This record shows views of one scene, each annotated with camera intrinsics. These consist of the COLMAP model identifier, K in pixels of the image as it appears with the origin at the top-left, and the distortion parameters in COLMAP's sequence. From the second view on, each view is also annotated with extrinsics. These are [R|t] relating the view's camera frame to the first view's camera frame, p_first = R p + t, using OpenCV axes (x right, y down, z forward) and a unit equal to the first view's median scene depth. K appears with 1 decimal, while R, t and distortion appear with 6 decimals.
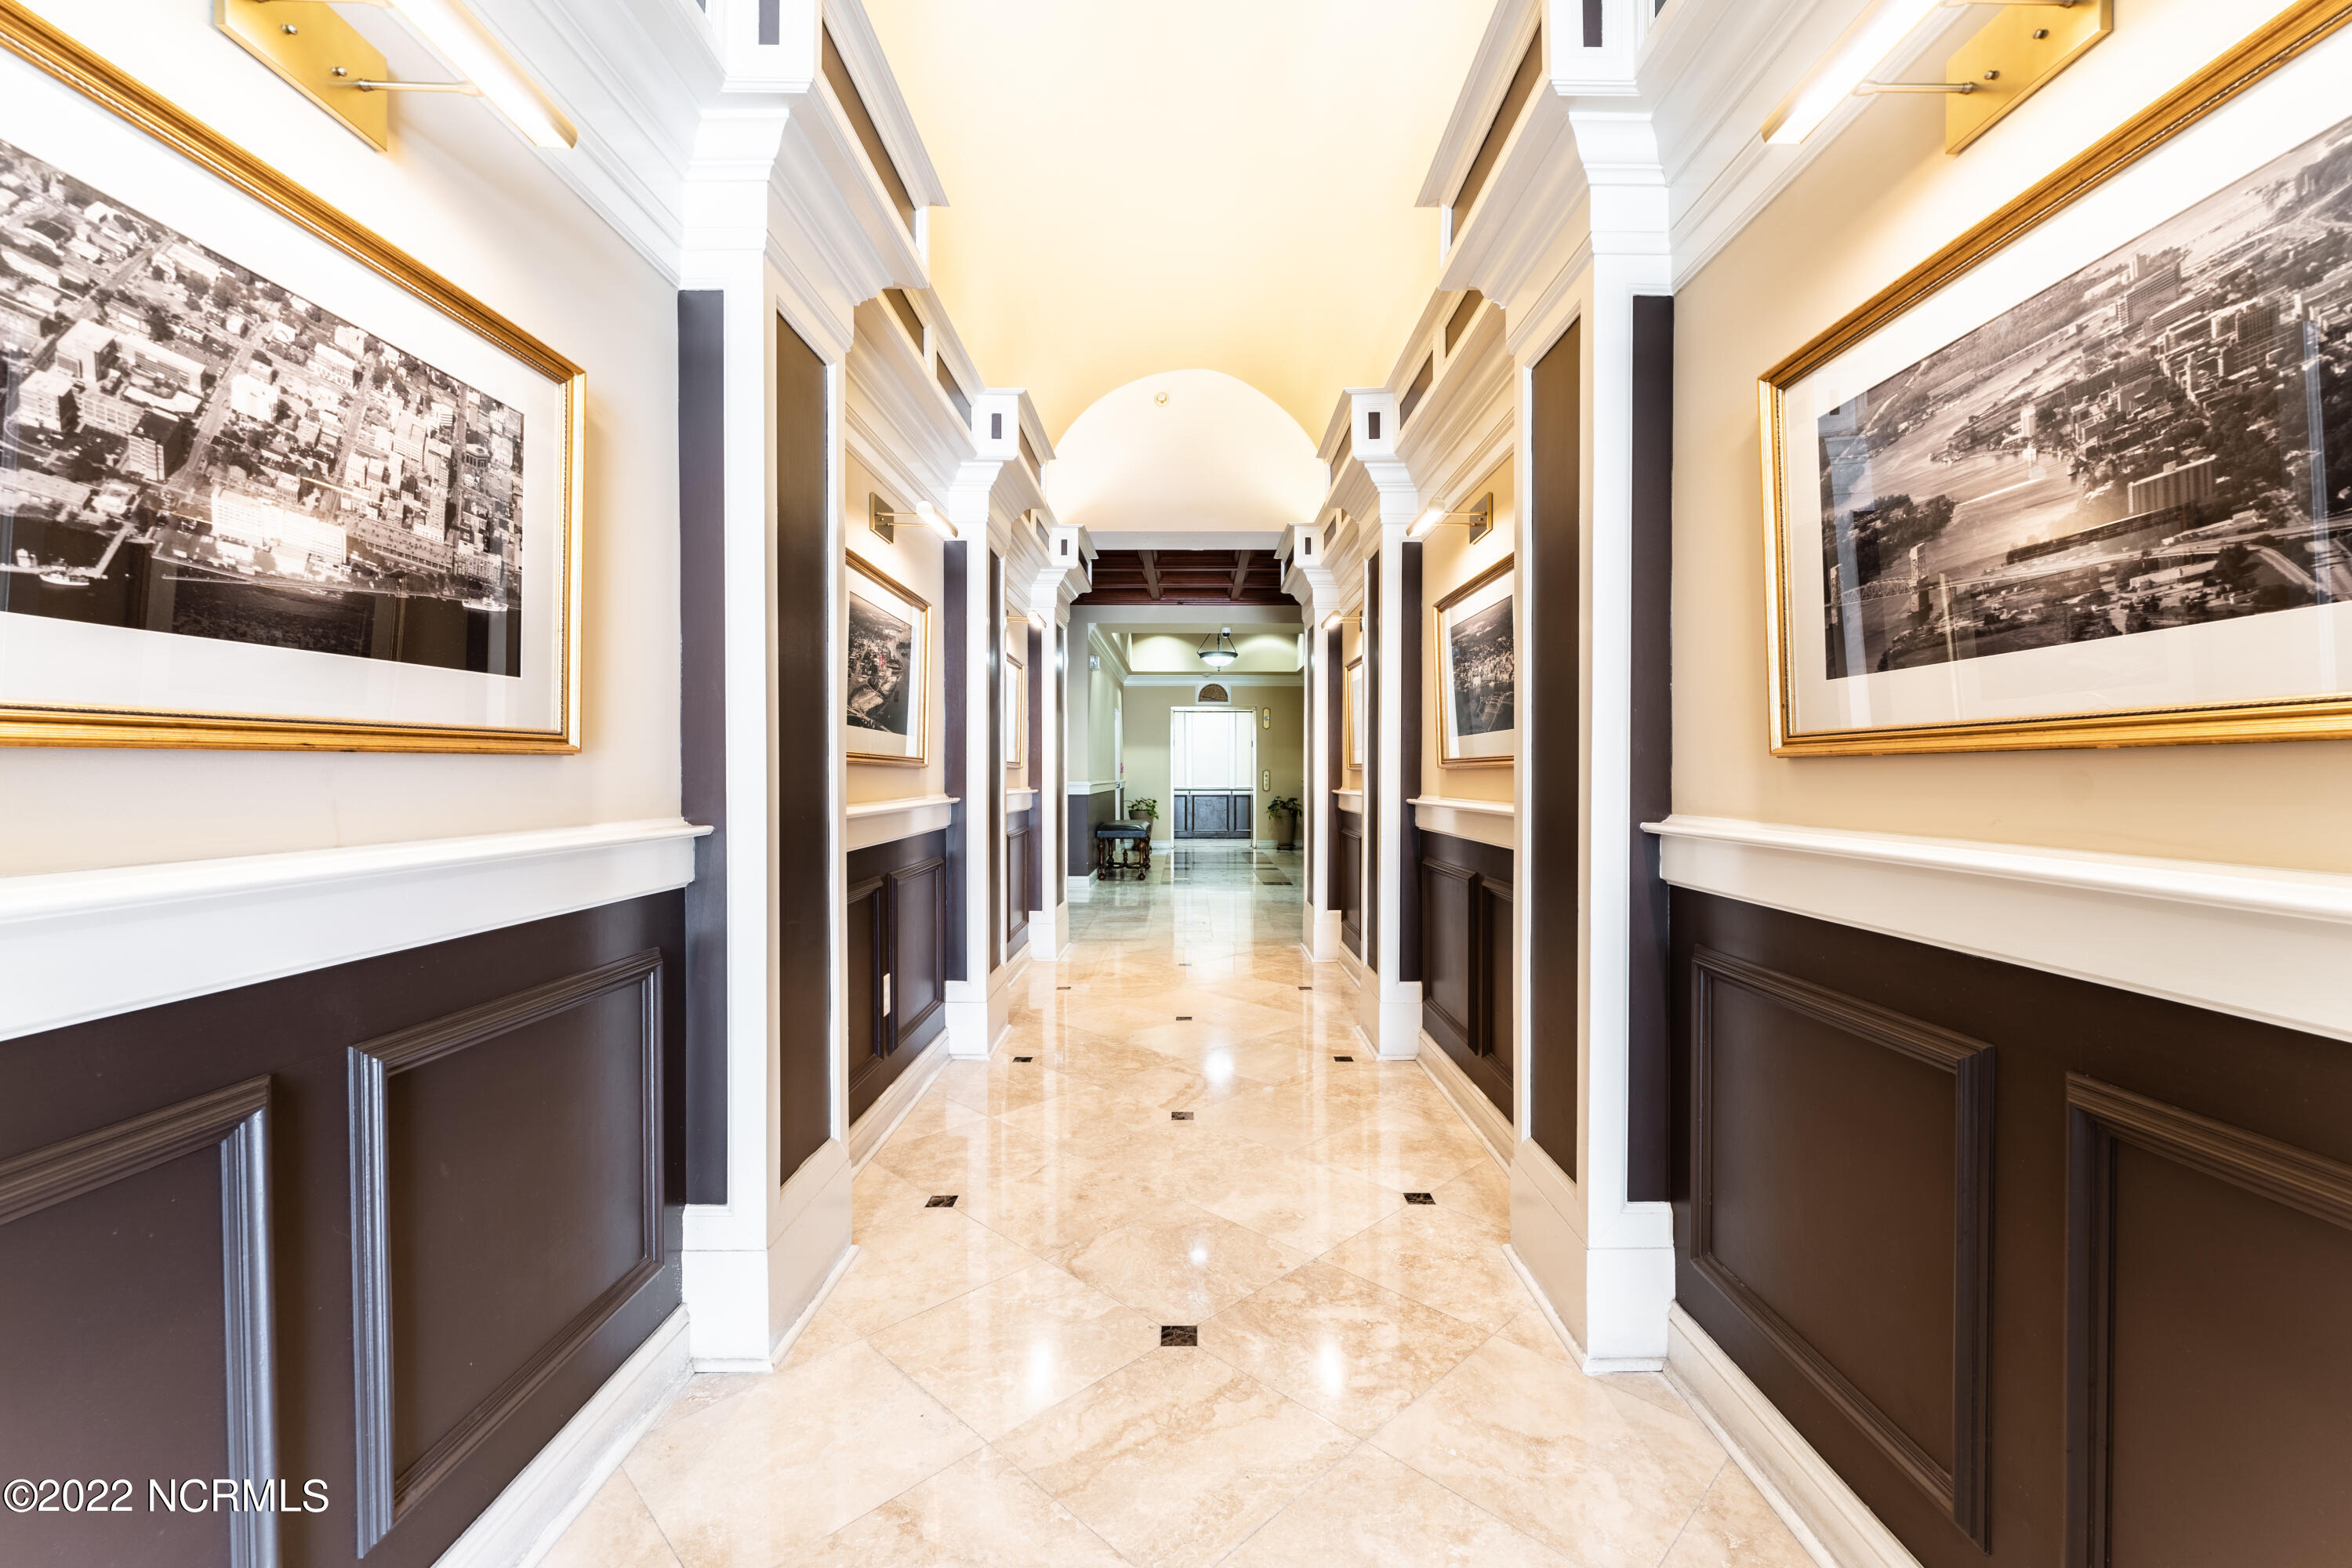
lens RADIAL K [[974.2, 0, 1174.4], [0, 974.2, 781.7], [0, 0, 1]] dist [-0.003216, -0.001099]
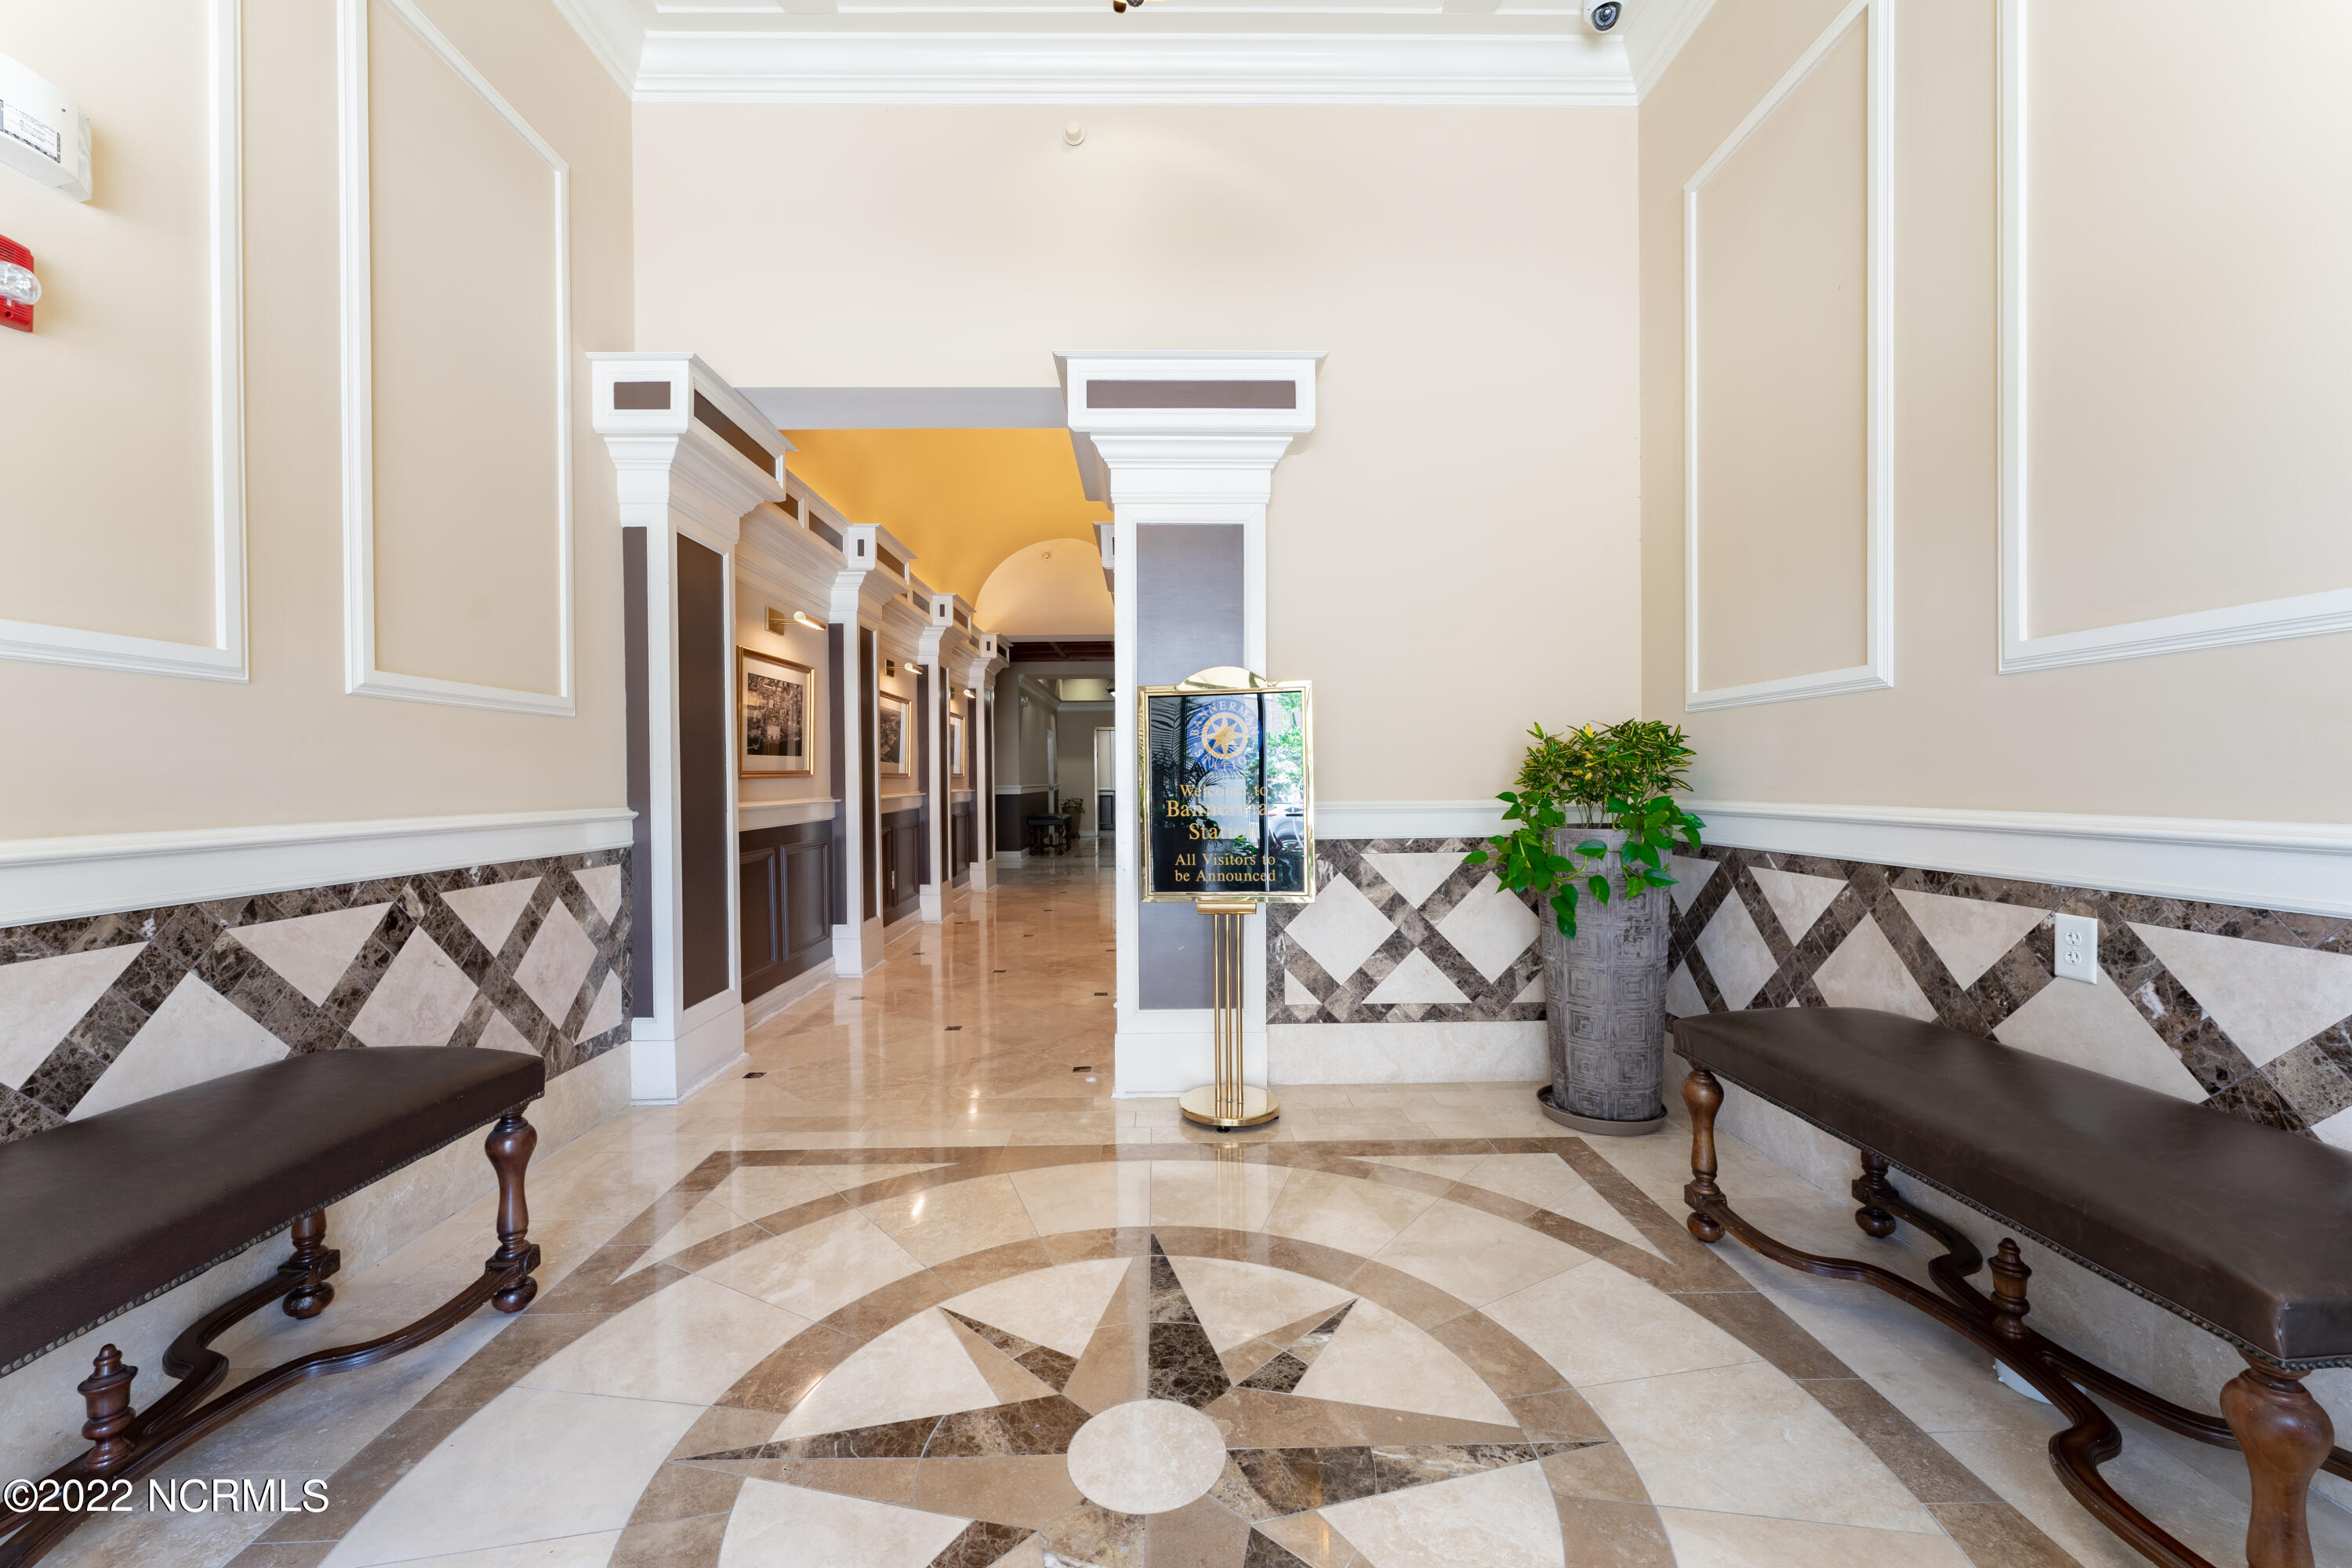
lens RADIAL K [[974.2, 0, 1179.5], [0, 974.2, 785.8], [0, 0, 1]] dist [-0.003216, -0.001099]
pose [[0.999509, -0.007631, 0.030376, 0.221307], [0.007623, 0.999971, 0.000380, 0.003889], [-0.030378, -0.000148, 0.999538, -0.937184]]
